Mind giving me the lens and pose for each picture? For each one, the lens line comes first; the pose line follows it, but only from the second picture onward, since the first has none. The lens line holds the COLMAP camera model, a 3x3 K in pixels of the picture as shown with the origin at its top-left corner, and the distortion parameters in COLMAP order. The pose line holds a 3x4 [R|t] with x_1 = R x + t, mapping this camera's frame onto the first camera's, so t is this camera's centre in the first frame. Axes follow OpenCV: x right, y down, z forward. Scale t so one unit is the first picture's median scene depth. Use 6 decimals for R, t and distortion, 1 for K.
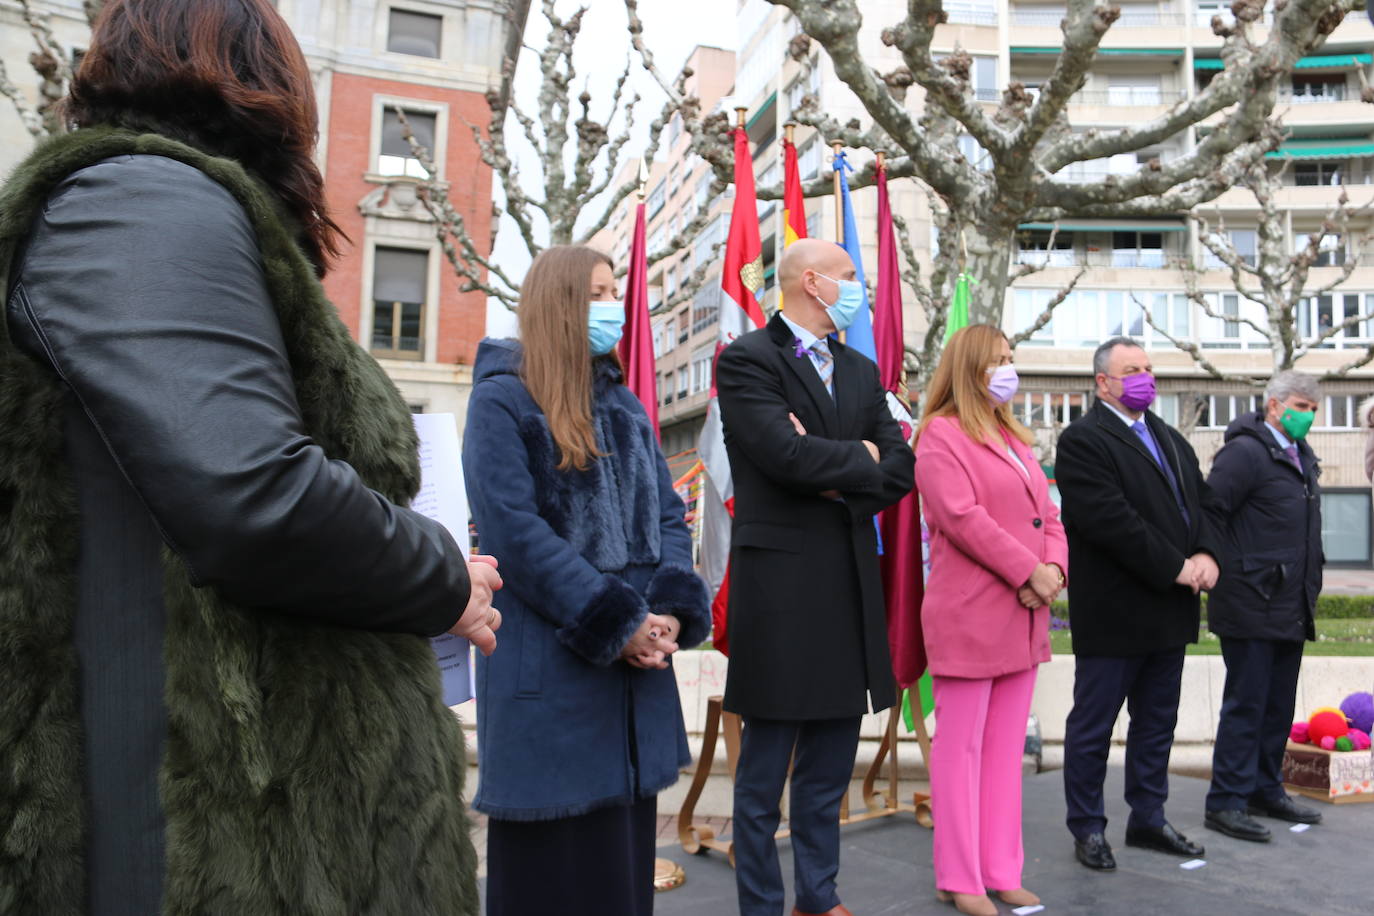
lens RADIAL K [[1136.1, 0, 696.6], [0, 1136.1, 451.4], [0, 0, 1]] dist [-0.166410, 0.125842]
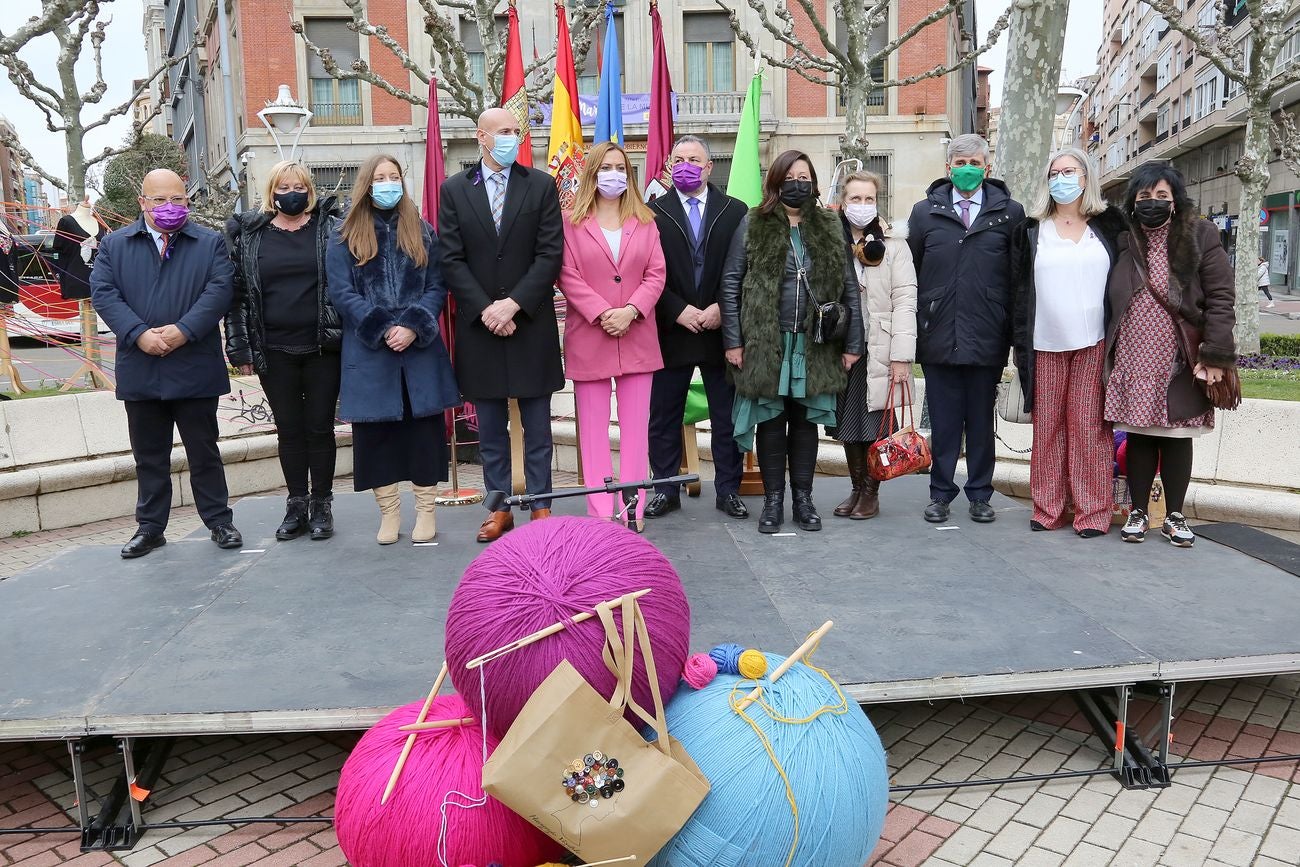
lens RADIAL K [[1054.0, 0, 671.6], [0, 1054.0, 442.2], [0, 0, 1]] dist [-0.118347, 0.055231]
pose [[0.857748, 0.055874, -0.511026, 0.481125], [0.065955, 0.973899, 0.217187, -0.009258], [0.509823, -0.219996, 0.831675, -0.058469]]
